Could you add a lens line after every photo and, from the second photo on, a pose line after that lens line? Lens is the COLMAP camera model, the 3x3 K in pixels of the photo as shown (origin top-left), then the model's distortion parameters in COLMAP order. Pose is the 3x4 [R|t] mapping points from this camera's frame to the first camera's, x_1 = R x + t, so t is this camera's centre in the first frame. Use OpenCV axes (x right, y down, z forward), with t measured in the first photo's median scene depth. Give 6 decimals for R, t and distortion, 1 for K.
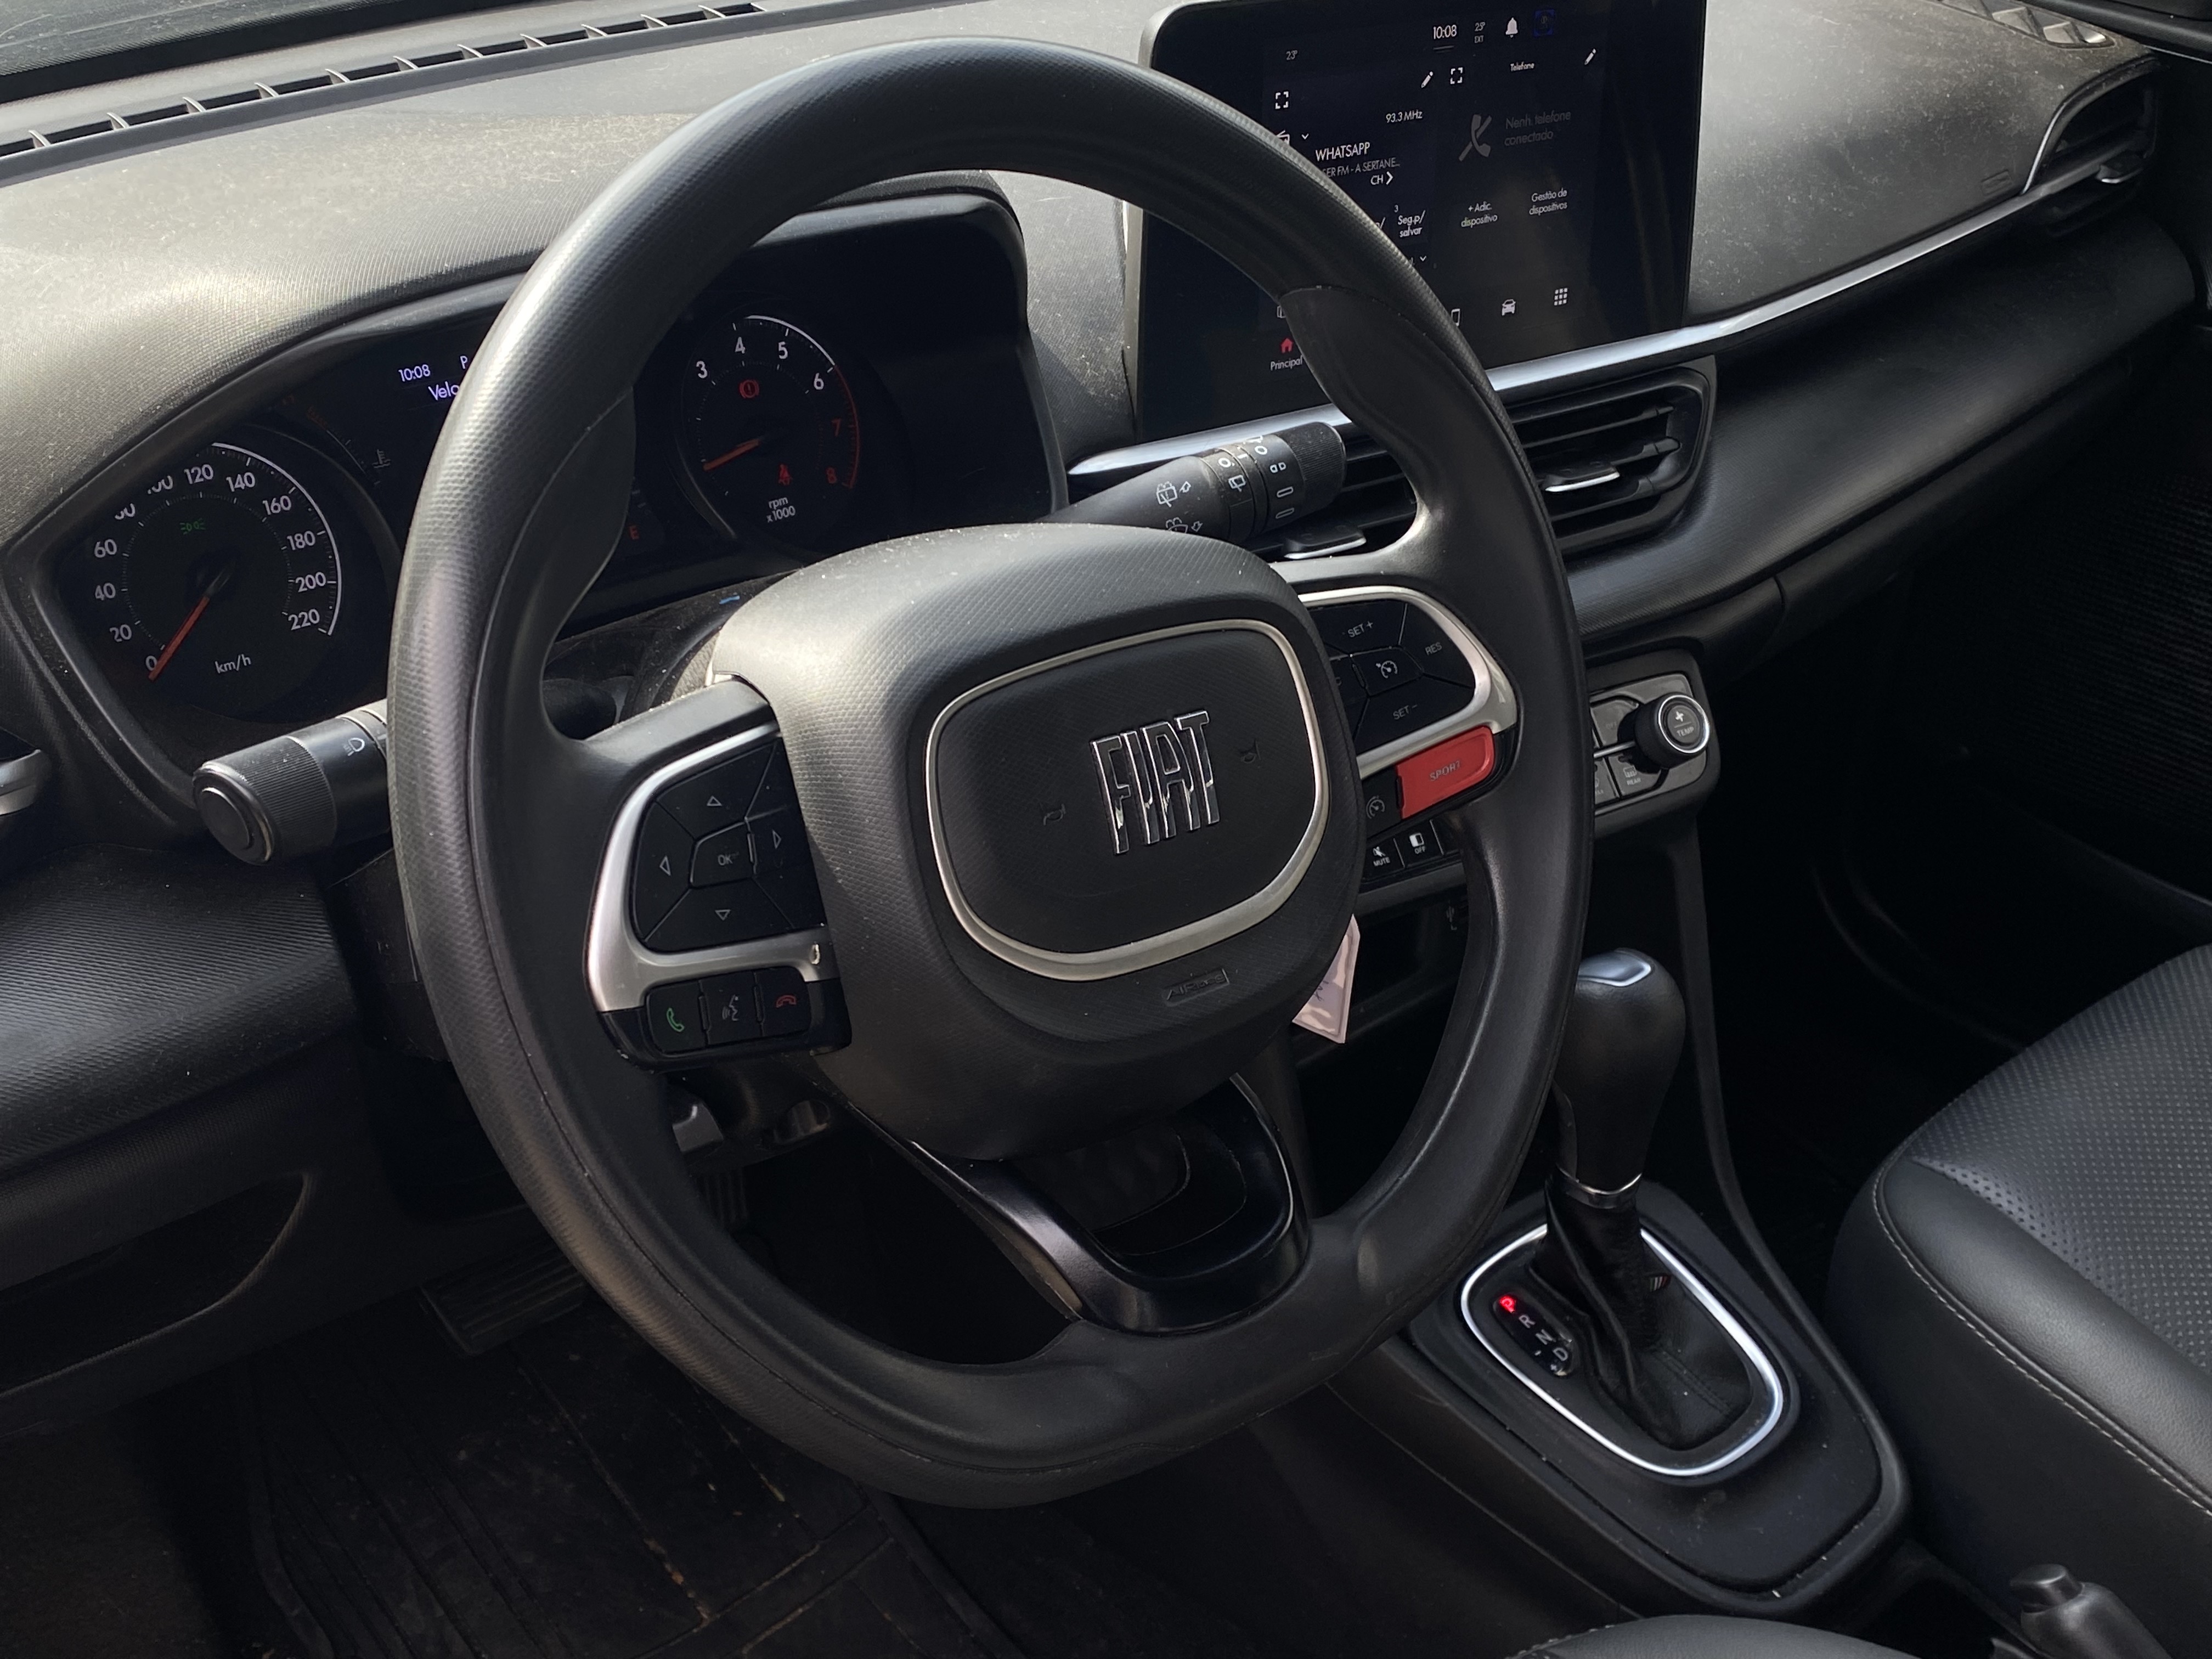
lens RADIAL K [[2381.3, 0, 1067.7], [0, 2381.3, 875.7], [0, 0, 1]] dist [0.034444, 0.000000]
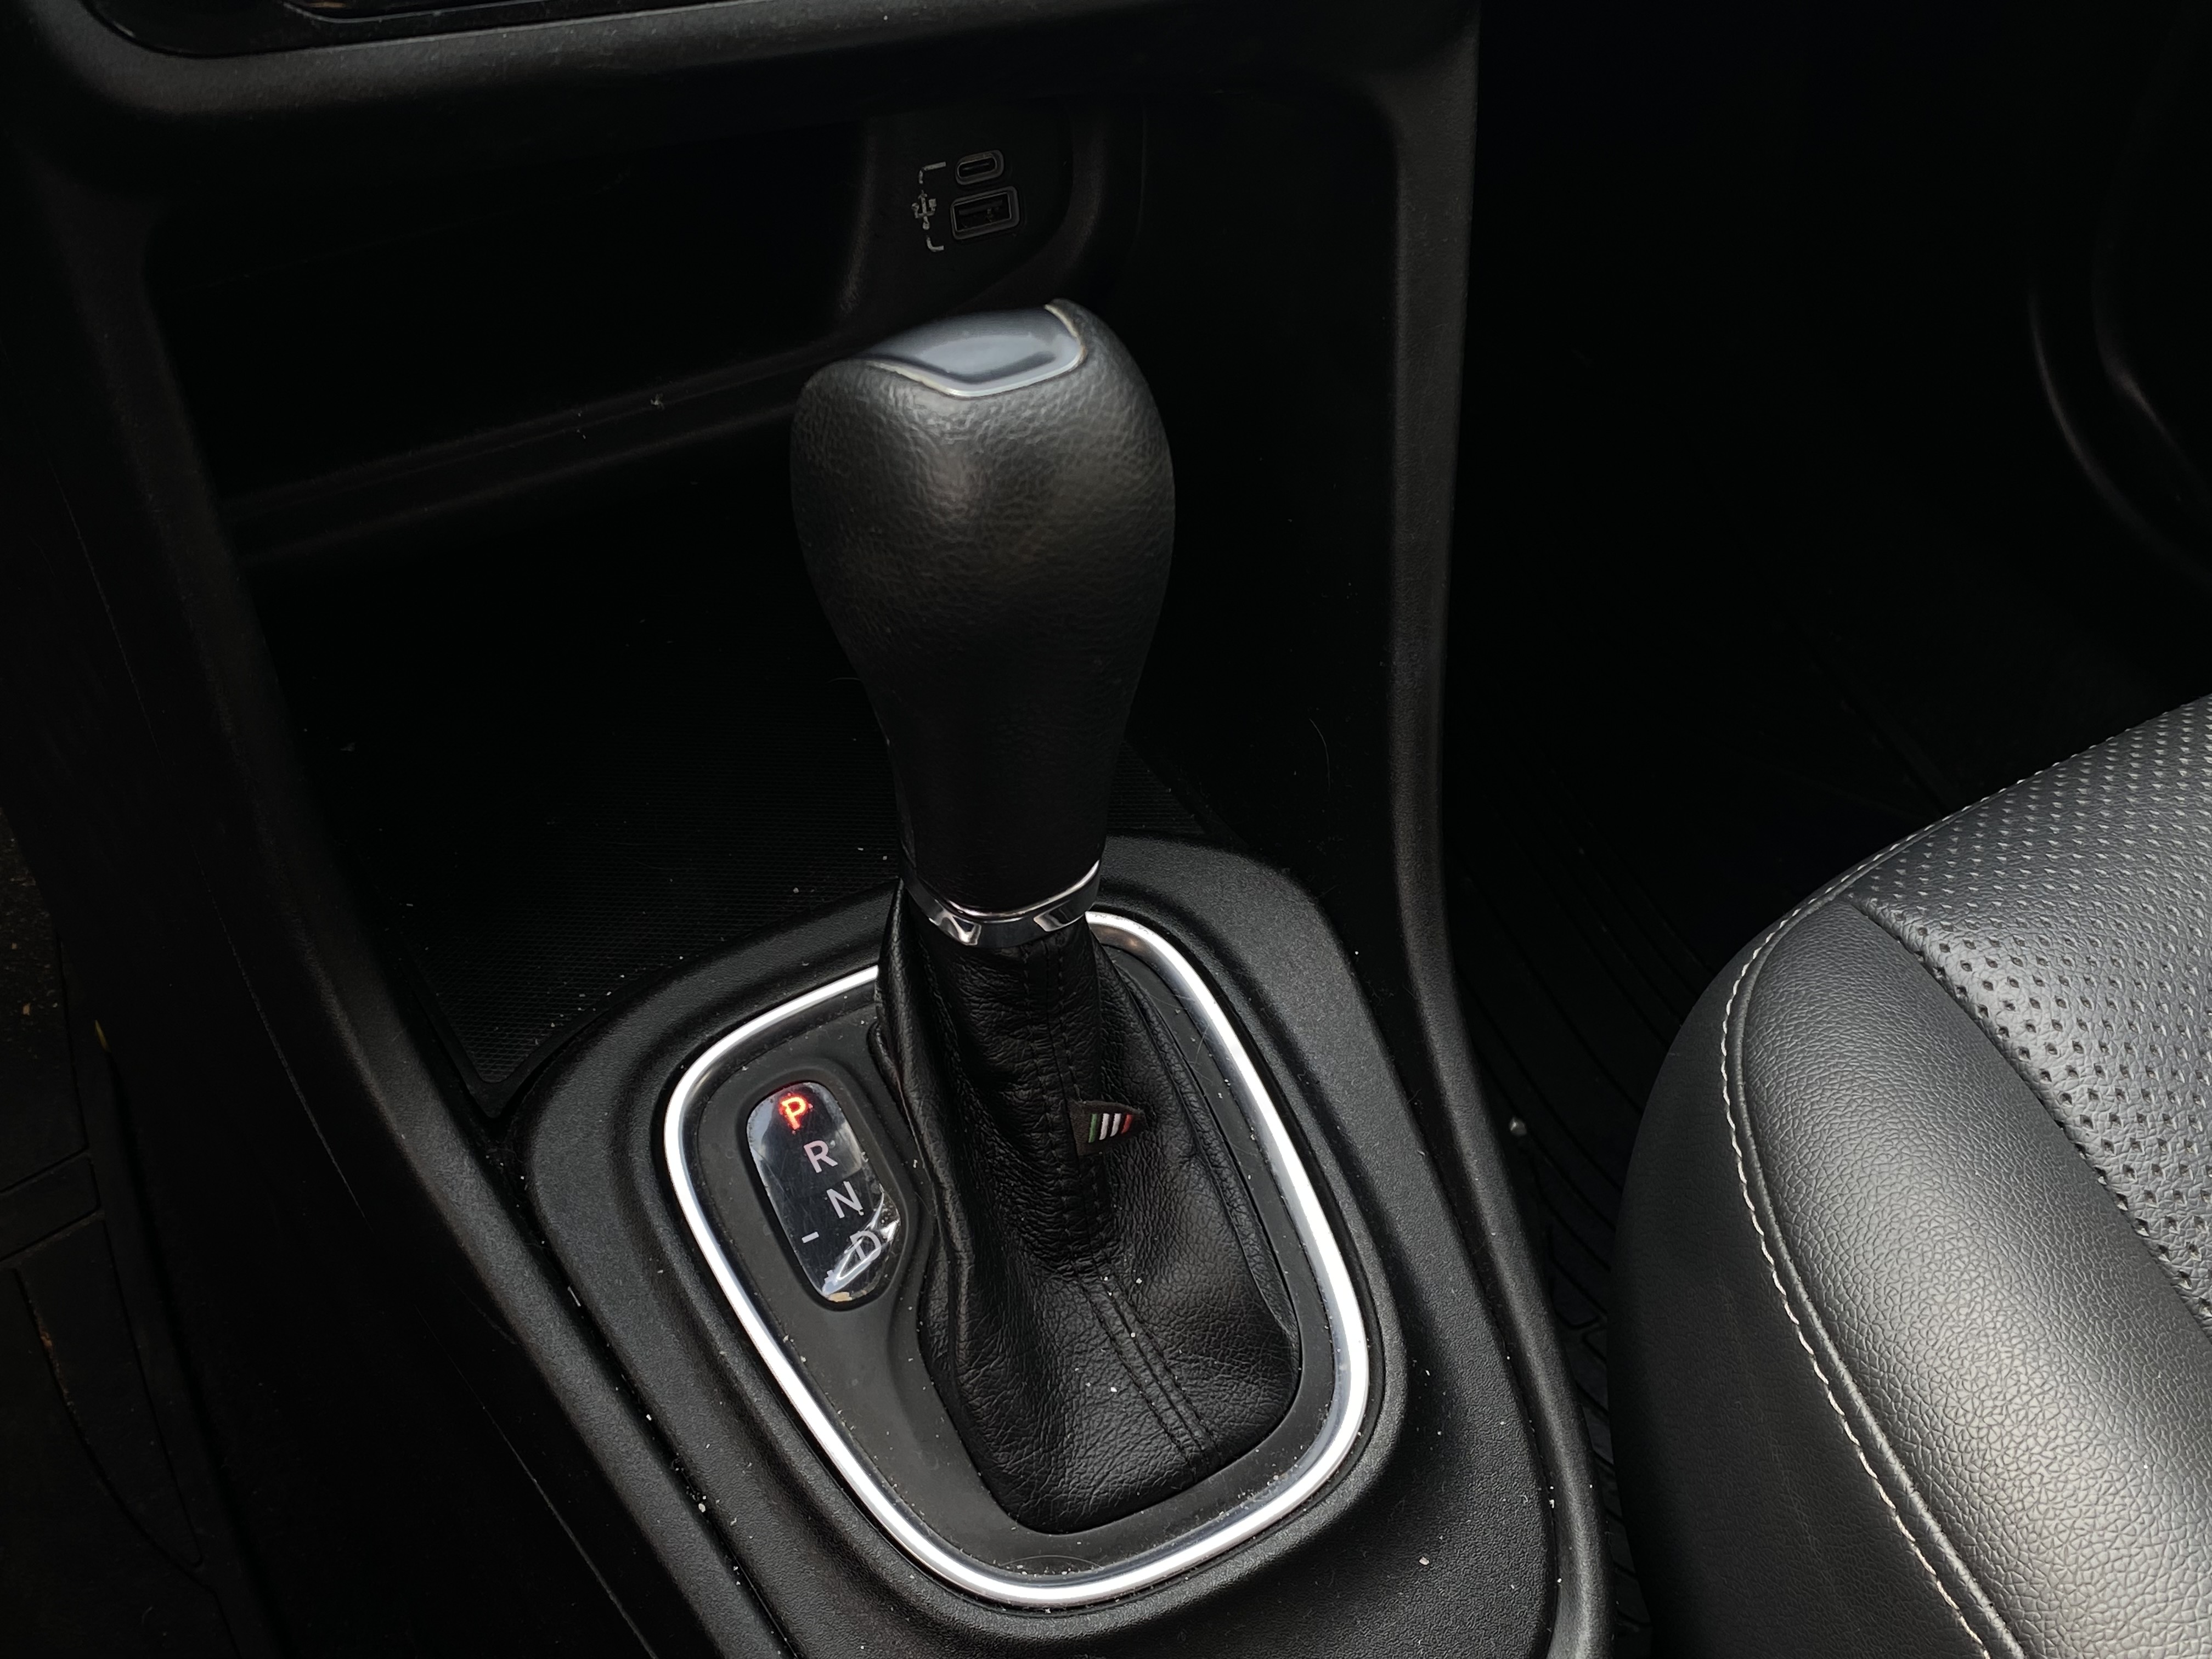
lens RADIAL K [[2381.3, 0, 1039.2], [0, 2381.3, 871.9], [0, 0, 1]] dist [0.034444, 0.000000]
pose [[0.979986, 0.154085, -0.126034, 0.304872], [-0.119035, 0.961059, 0.249392, 0.024981], [0.159553, -0.229398, 0.960166, 0.654185]]
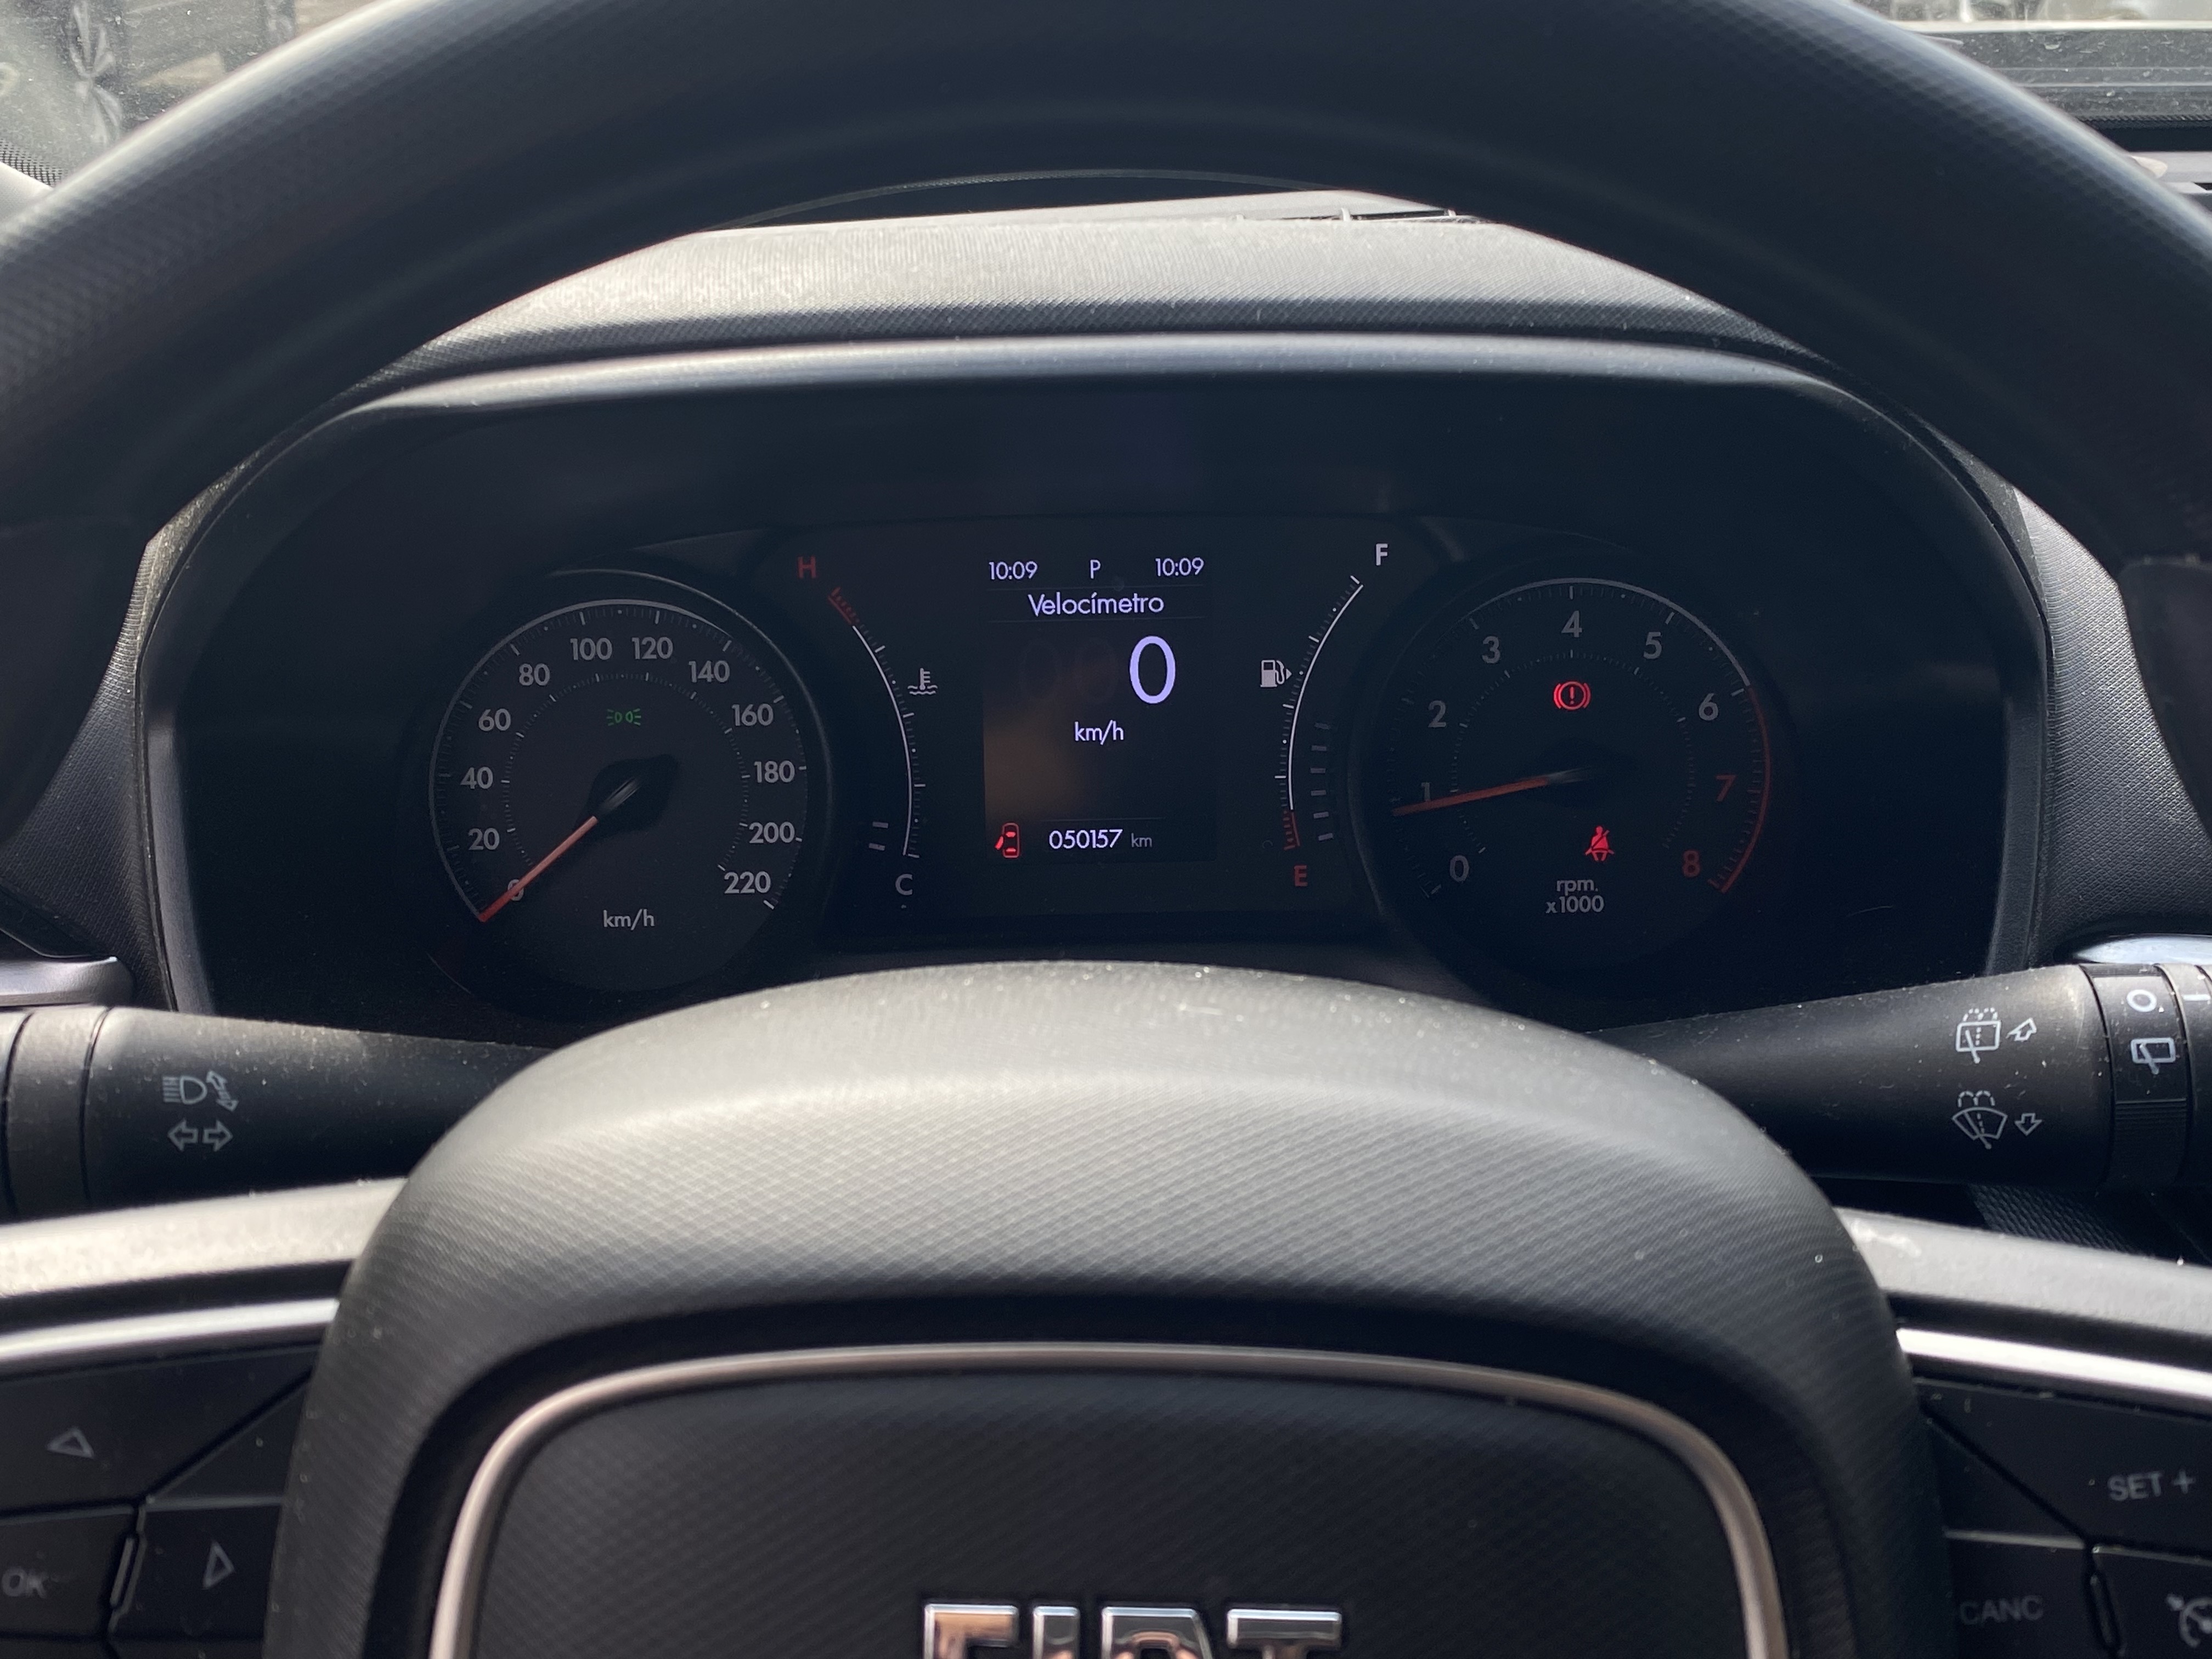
lens RADIAL K [[2381.3, 0, 1123.6], [0, 2381.3, 825.0], [0, 0, 1]] dist [0.034444, 0.000000]
pose [[0.757938, 0.207304, -0.618510, 0.152750], [-0.302439, 0.951770, -0.051614, -0.102457], [0.577979, 0.226182, 0.784080, 0.448138]]
